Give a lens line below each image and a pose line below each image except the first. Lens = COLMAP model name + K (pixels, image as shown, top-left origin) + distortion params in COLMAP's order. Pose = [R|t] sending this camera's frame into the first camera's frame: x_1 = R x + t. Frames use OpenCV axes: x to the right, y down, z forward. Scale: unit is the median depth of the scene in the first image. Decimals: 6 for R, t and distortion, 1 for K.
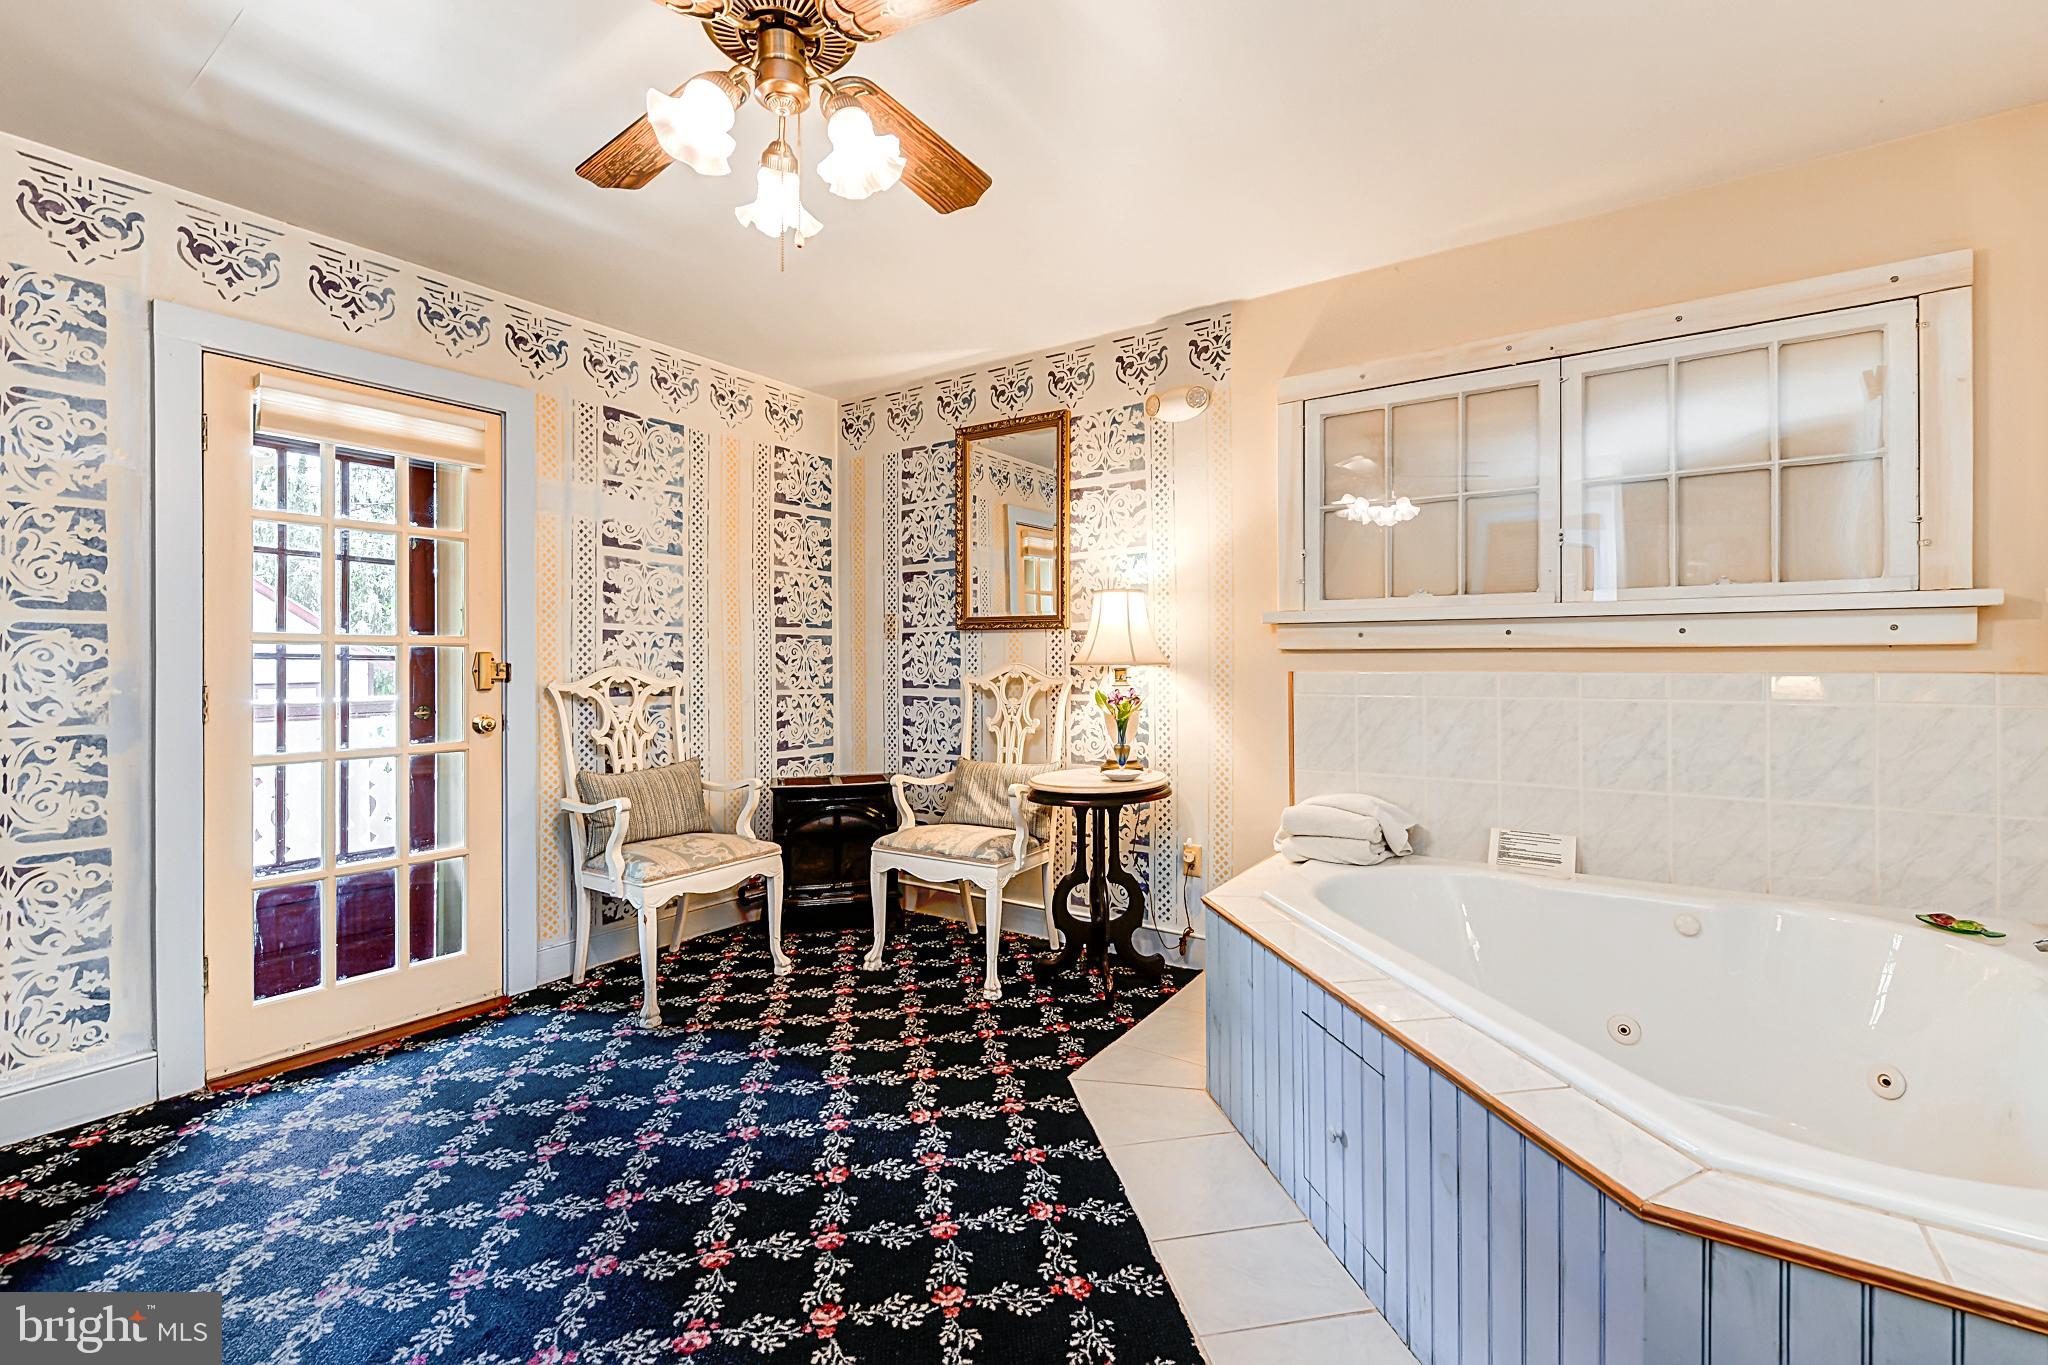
lens RADIAL K [[873.8, 0, 1024.8], [0, 873.8, 662.3], [0, 0, 1]] dist [0.002345, -0.000105]
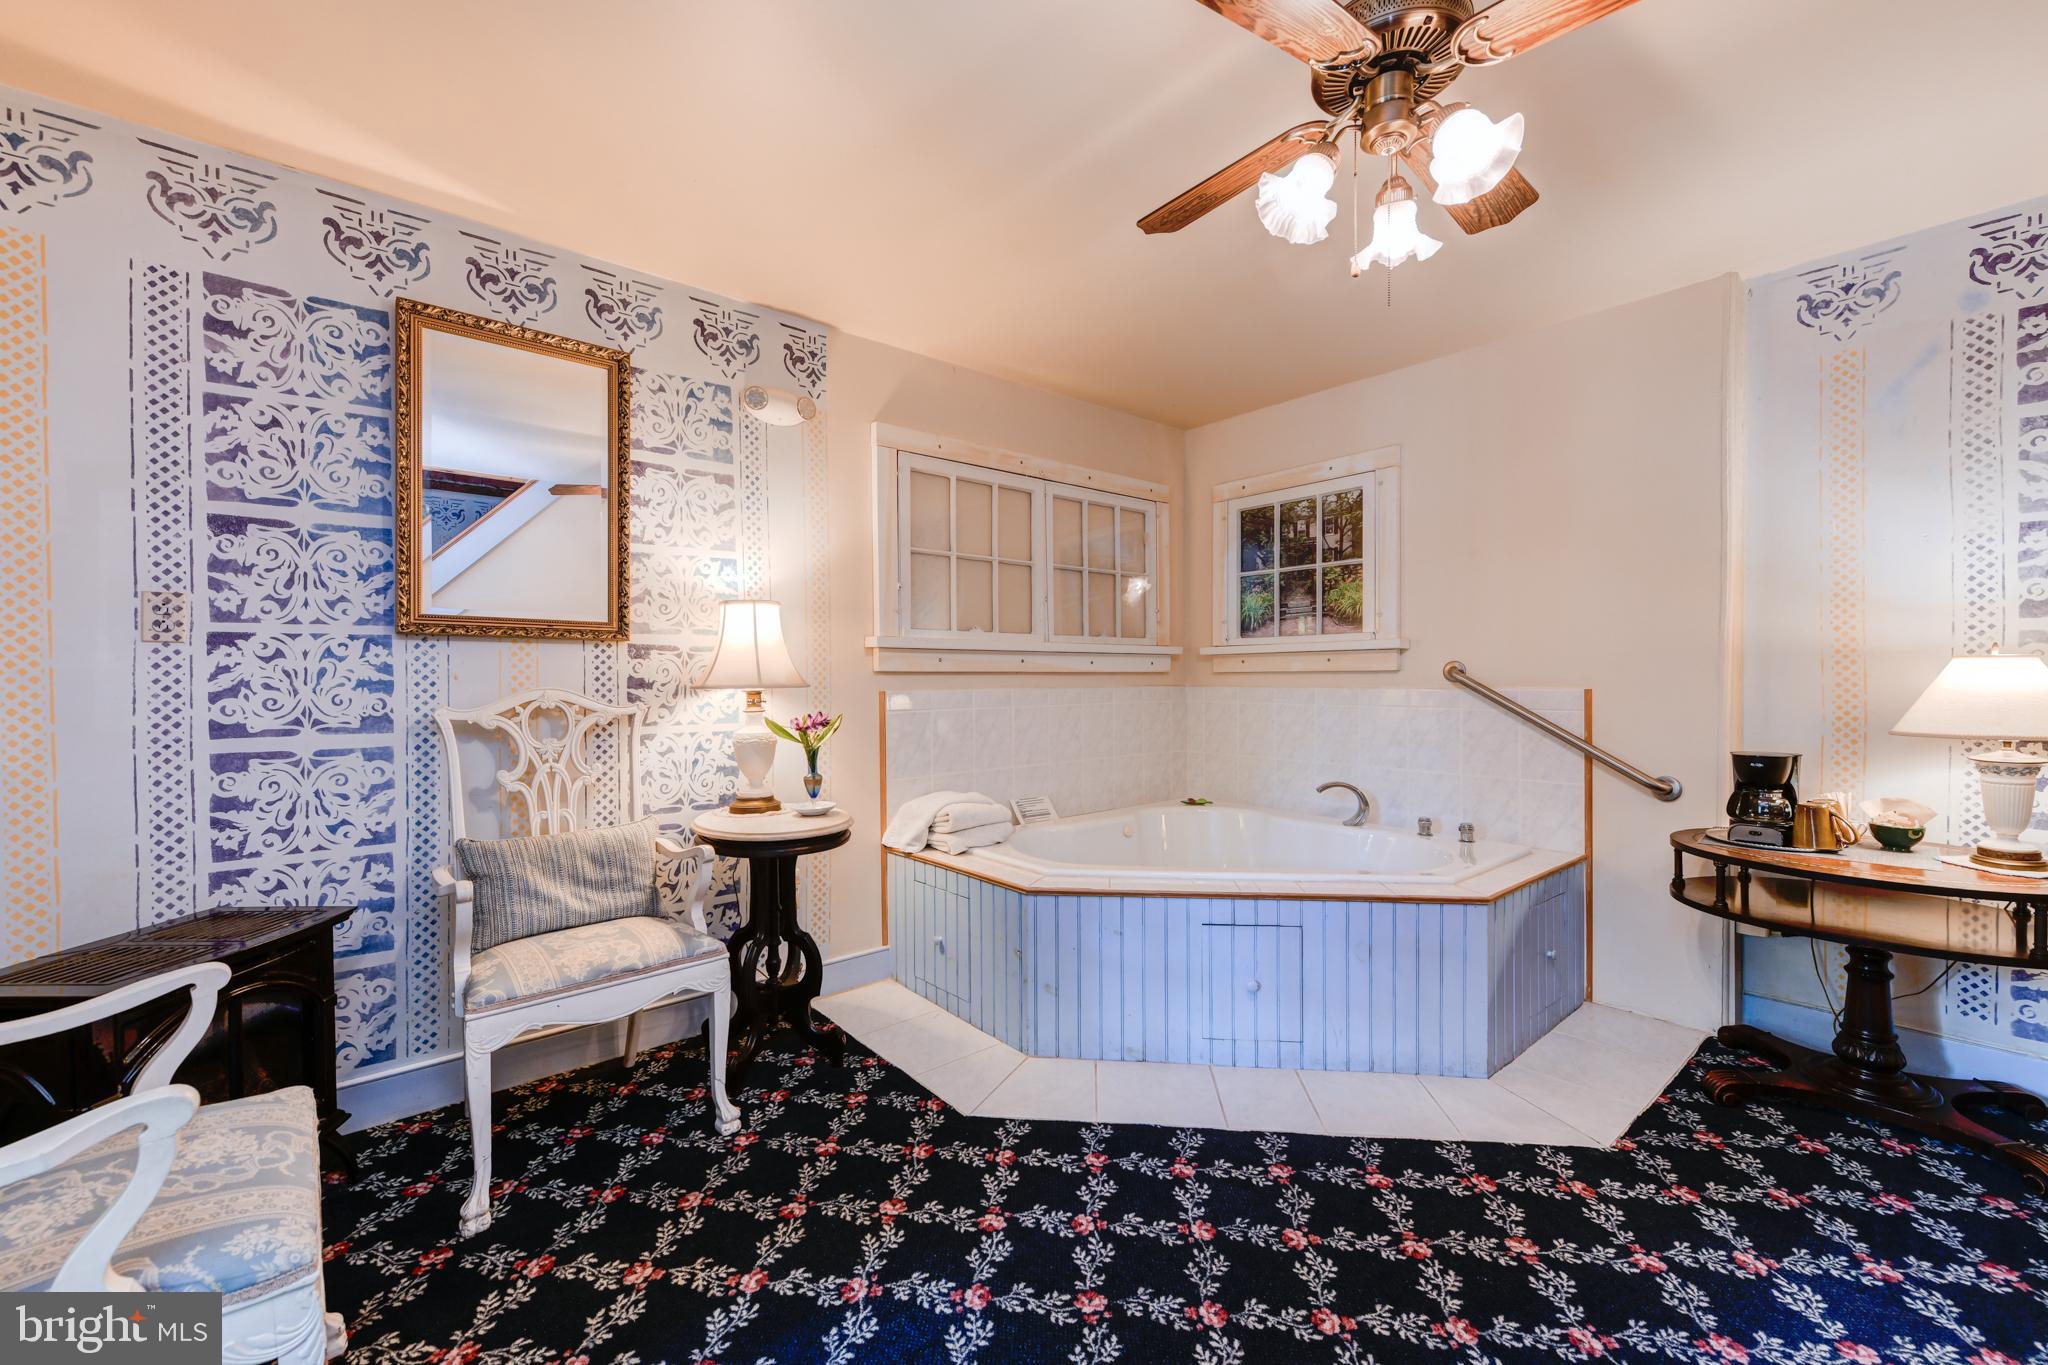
lens RADIAL K [[816.6, 0, 1024.0], [0, 816.6, 682.5], [0, 0, 1]] dist [0.003693, 0.000005]
pose [[0.269555, -0.004980, 0.962972, -0.622045], [0.006189, 0.999975, 0.003439, -0.003205], [-0.962965, 0.005032, 0.269579, 0.541158]]
